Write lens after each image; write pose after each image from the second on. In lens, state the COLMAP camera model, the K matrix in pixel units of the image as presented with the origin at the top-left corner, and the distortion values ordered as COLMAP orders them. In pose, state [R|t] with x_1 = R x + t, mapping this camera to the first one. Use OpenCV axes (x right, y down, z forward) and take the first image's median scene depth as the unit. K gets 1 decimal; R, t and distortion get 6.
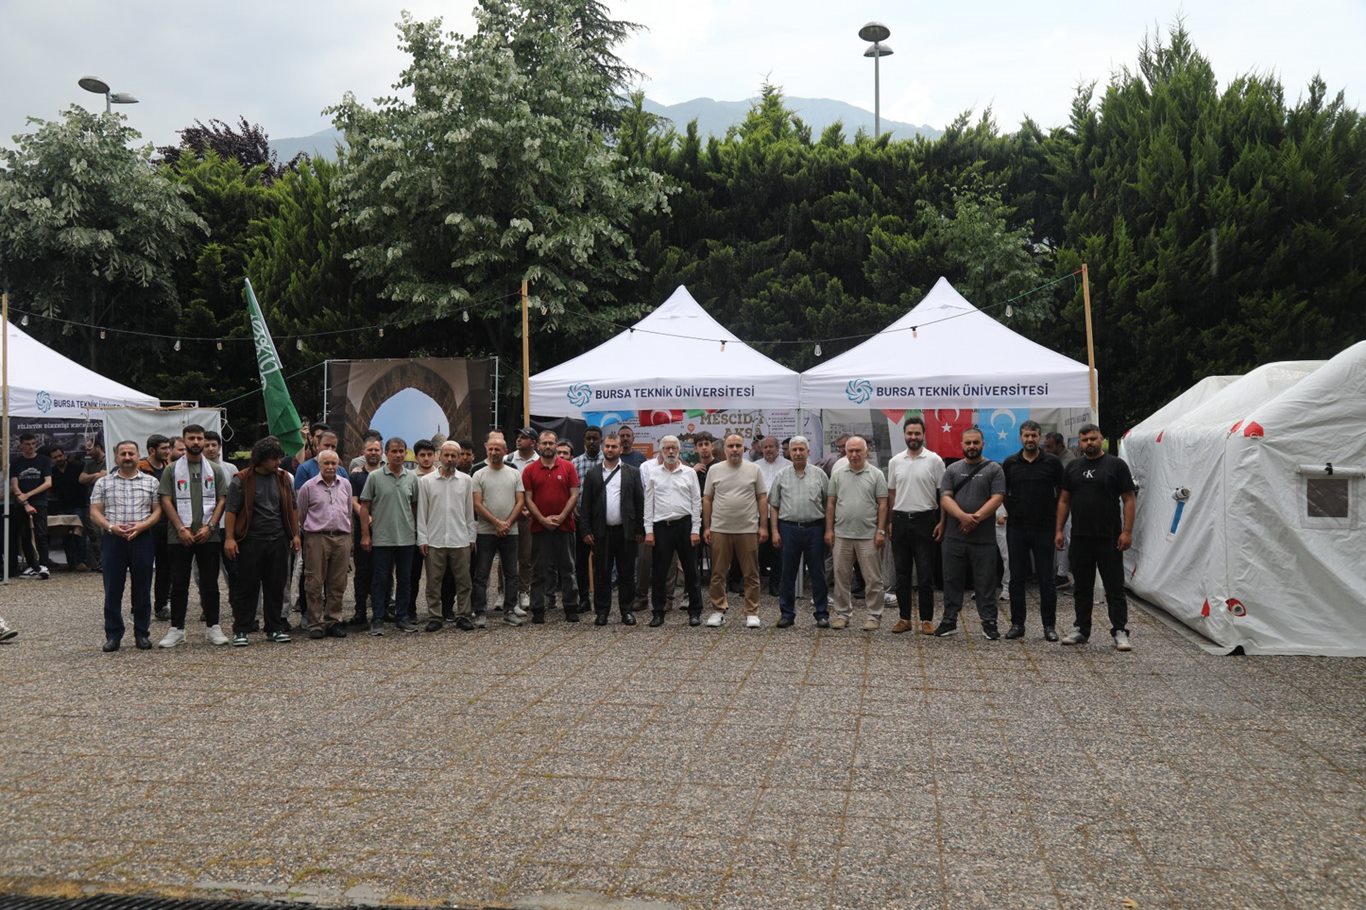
lens RADIAL K [[1323.9, 0, 683.0], [0, 1323.9, 455.0], [0, 0, 1]] dist [0.098664, 0.002754]
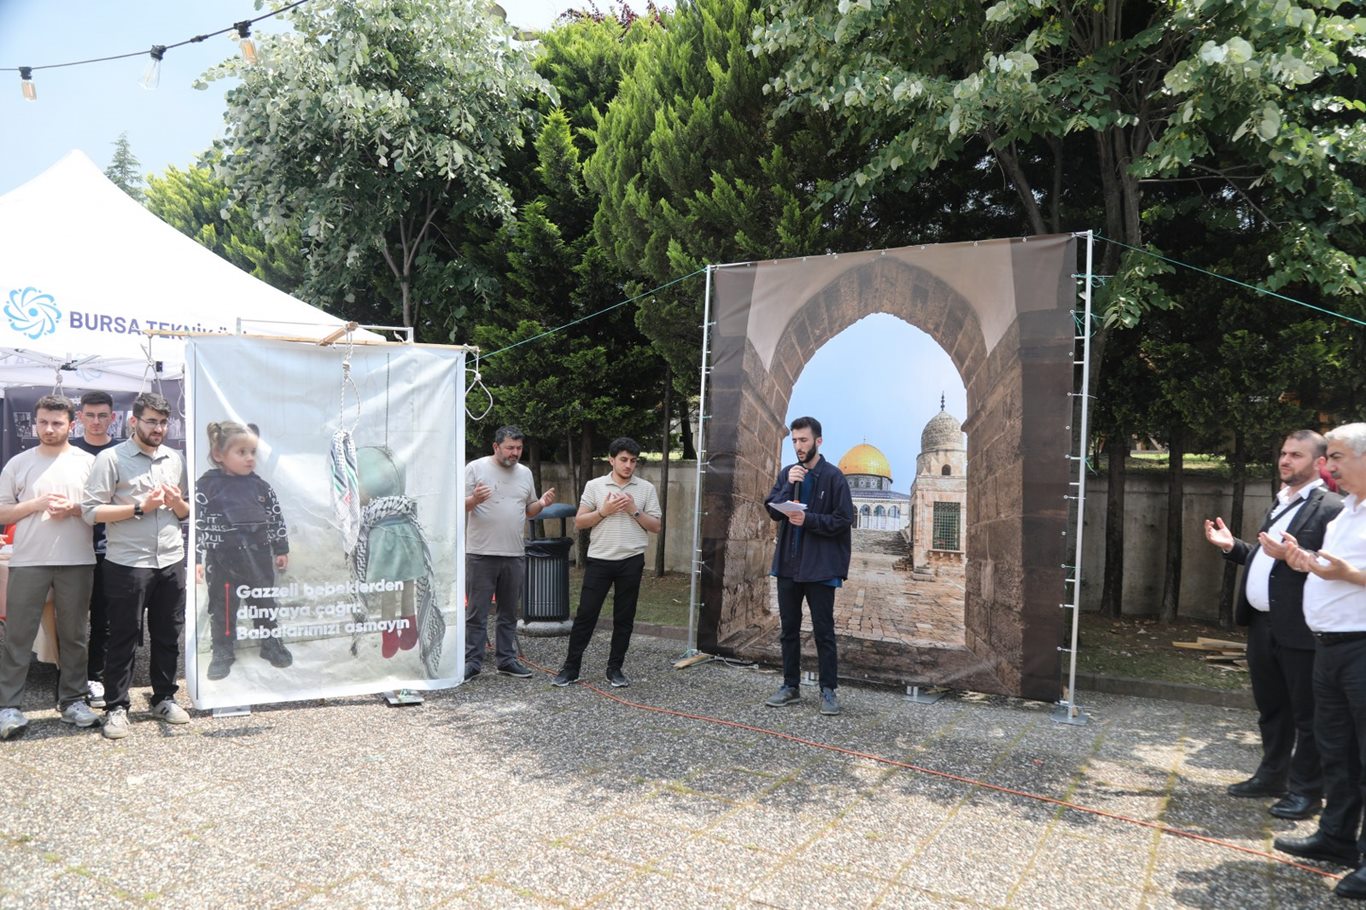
lens RADIAL K [[988.0, 0, 683.0], [0, 988.0, 455.0], [0, 0, 1]] dist [-0.043529, 0.003832]
pose [[0.937827, 0.022404, -0.346380, -0.151403], [-0.025123, 0.999679, -0.003361, 0.000577], [0.346194, 0.011854, 0.938088, 0.666817]]
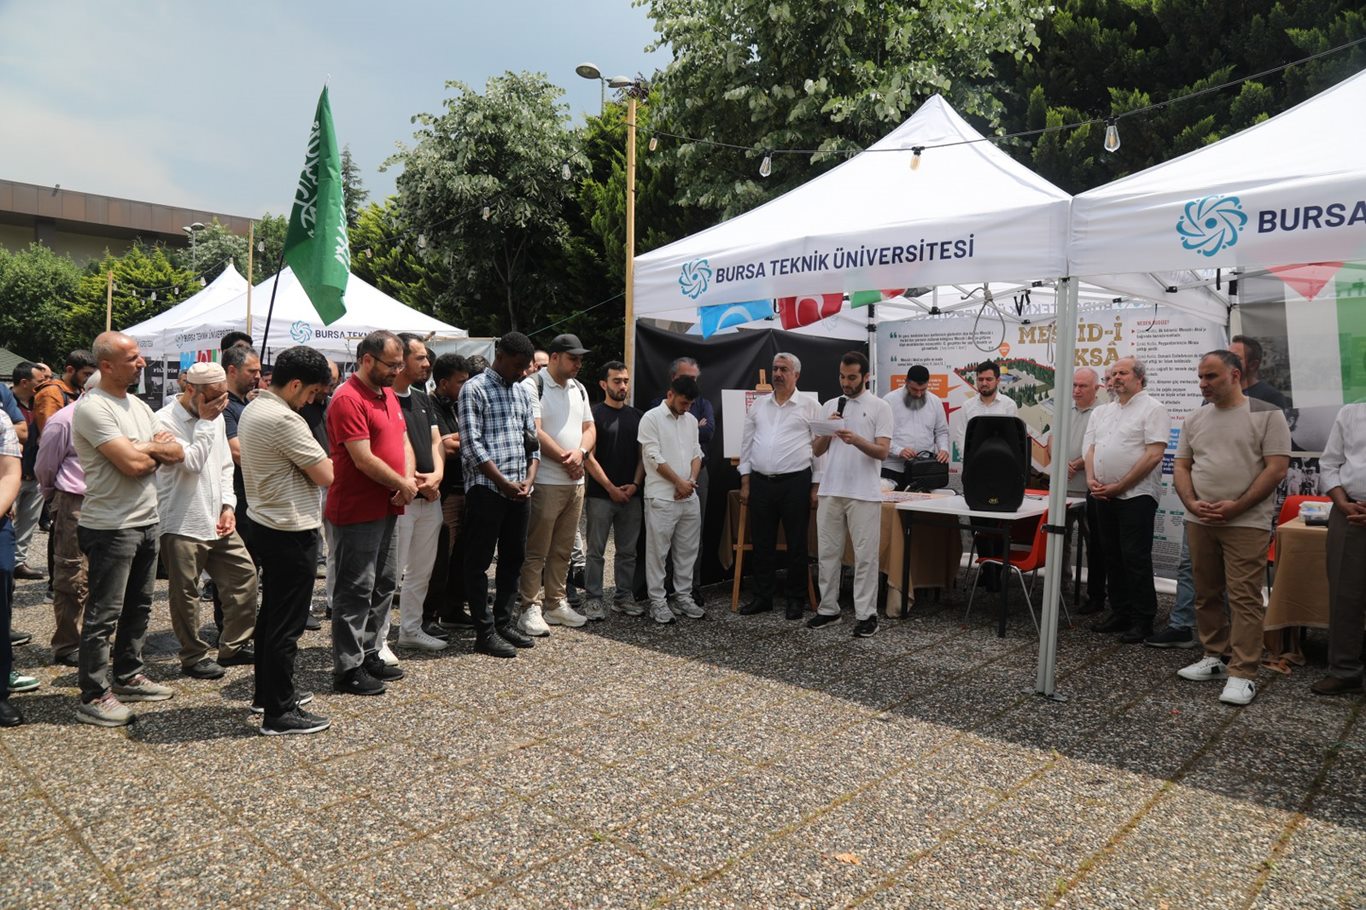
lens RADIAL K [[988.0, 0, 683.0], [0, 988.0, 455.0], [0, 0, 1]] dist [-0.043529, 0.003832]
pose [[0.848856, 0.042782, -0.526890, 0.110166], [-0.018821, 0.998534, 0.050755, 0.007517], [0.528289, -0.033167, 0.848416, 0.463839]]
